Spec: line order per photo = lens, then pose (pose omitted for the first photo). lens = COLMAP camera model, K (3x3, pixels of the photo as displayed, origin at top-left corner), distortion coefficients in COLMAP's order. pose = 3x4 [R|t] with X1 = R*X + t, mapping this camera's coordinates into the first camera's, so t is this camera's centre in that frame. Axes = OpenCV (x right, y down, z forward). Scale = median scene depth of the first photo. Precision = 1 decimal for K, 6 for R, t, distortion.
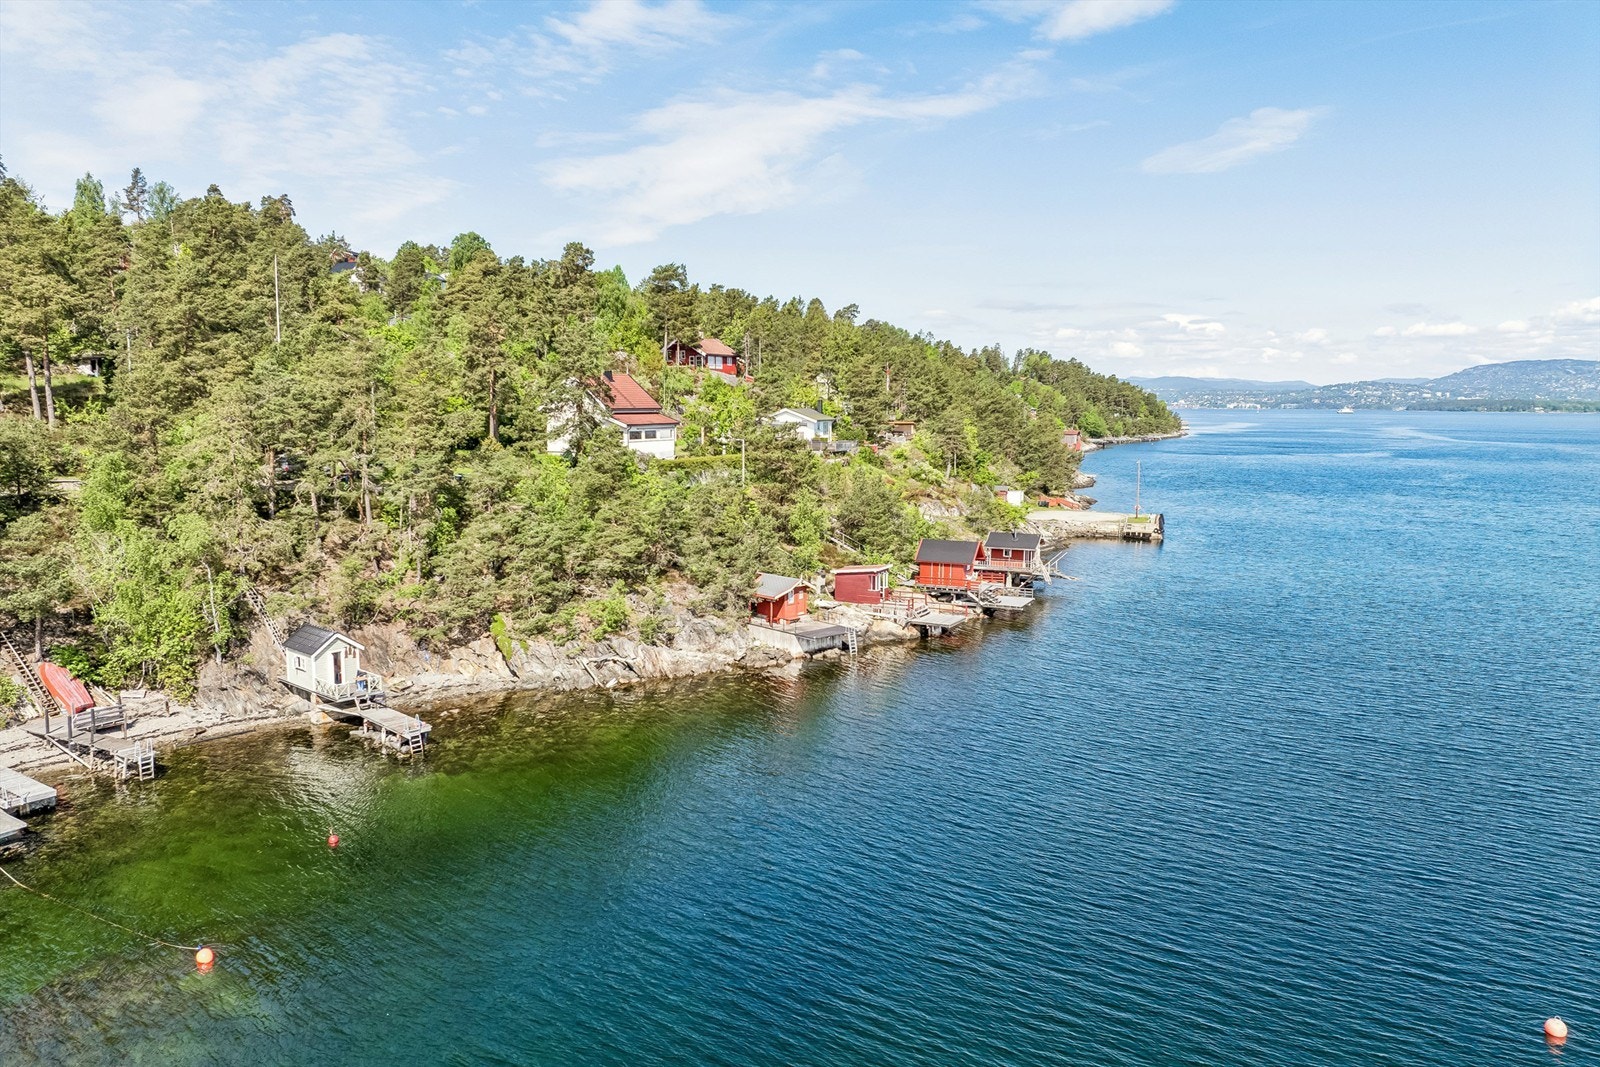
lens RADIAL K [[1139.3, 0, 800.0], [0, 1139.3, 533.5], [0, 0, 1]] dist [-0.030226, 0.000786]
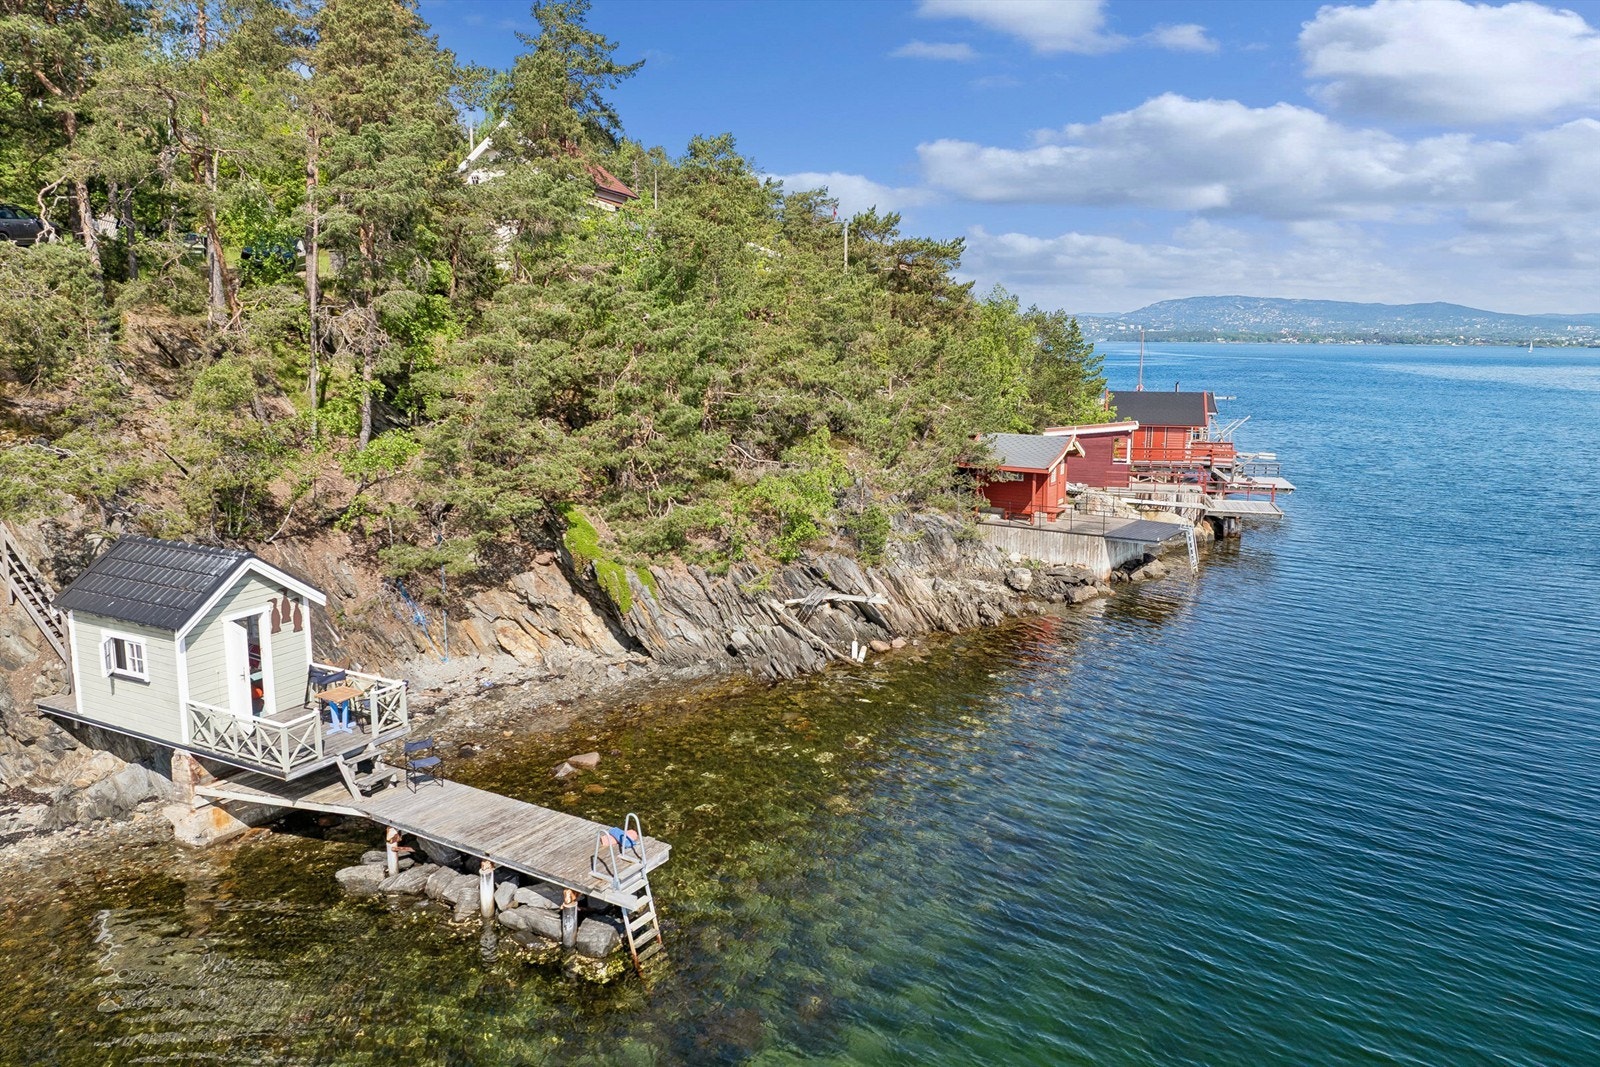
lens RADIAL K [[1139.3, 0, 800.0], [0, 1139.3, 533.5], [0, 0, 1]] dist [-0.030226, 0.000786]
pose [[0.970162, -0.037746, 0.239503, -0.296855], [0.024212, 0.997952, 0.059200, 0.058789], [-0.241247, -0.051635, 0.969089, 0.581996]]
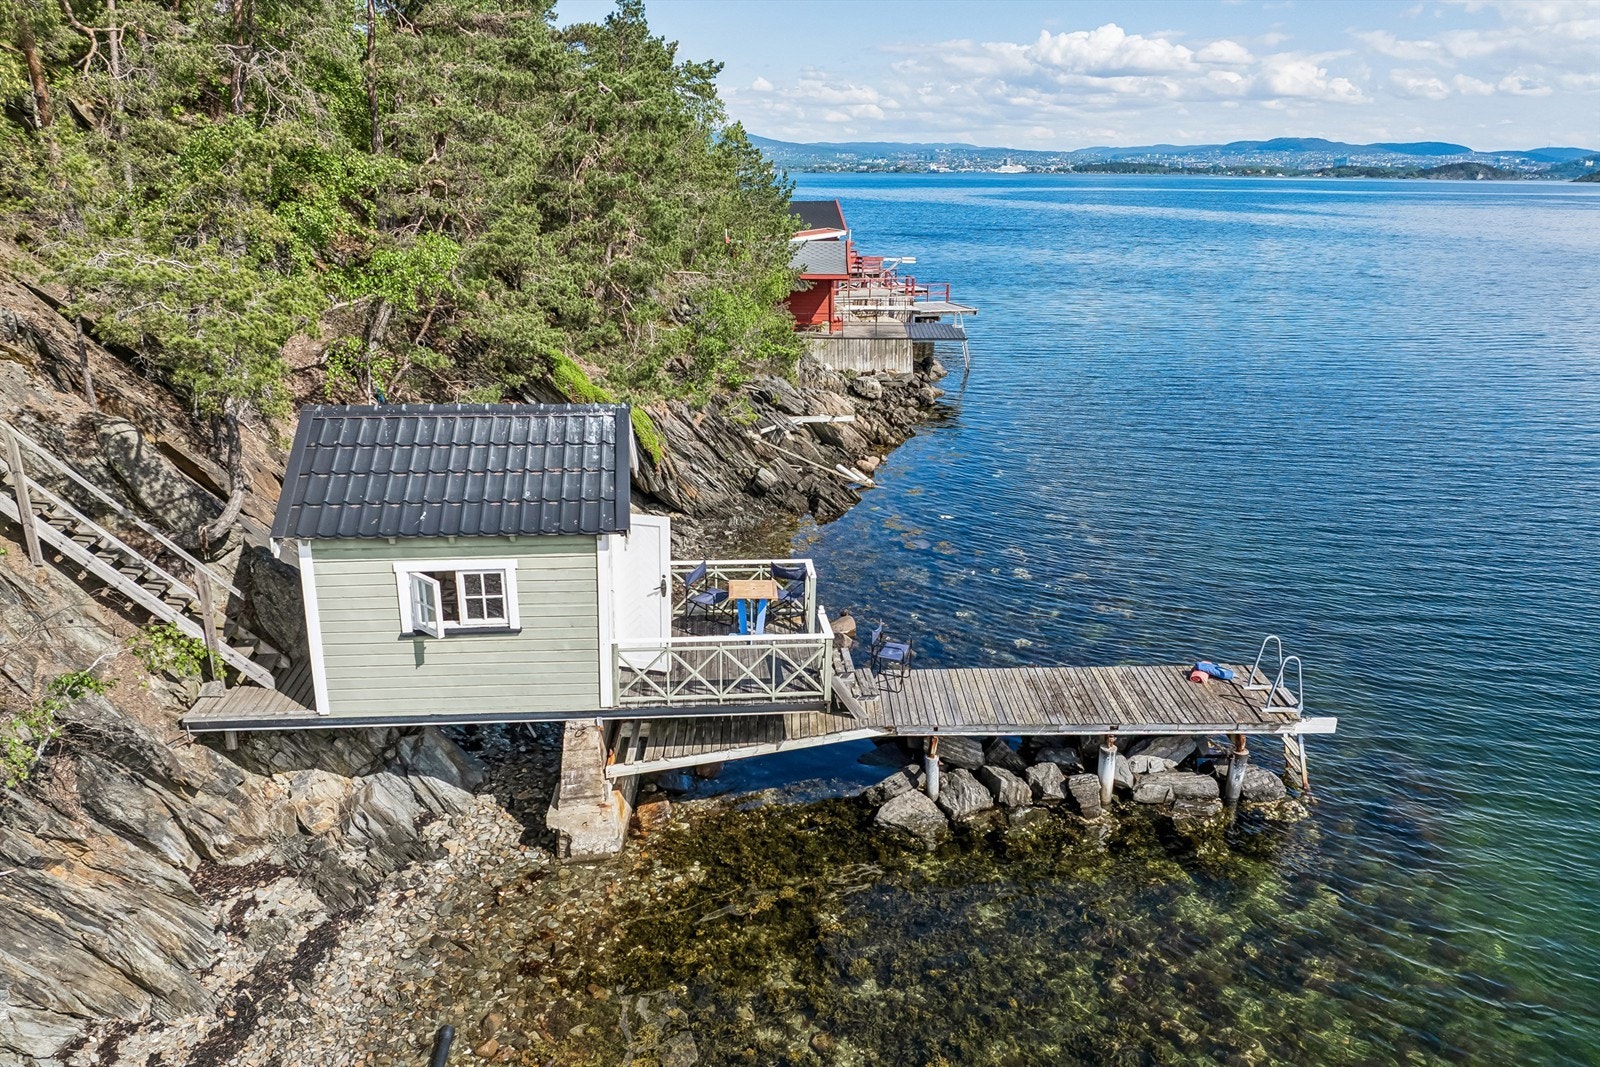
lens RADIAL K [[1139.3, 0, 800.0], [0, 1139.3, 533.5], [0, 0, 1]] dist [-0.030226, 0.000786]
pose [[0.681058, -0.218062, 0.699005, -0.474922], [0.076979, 0.970659, 0.227805, 0.057514], [-0.728172, -0.101339, 0.677862, 0.738946]]
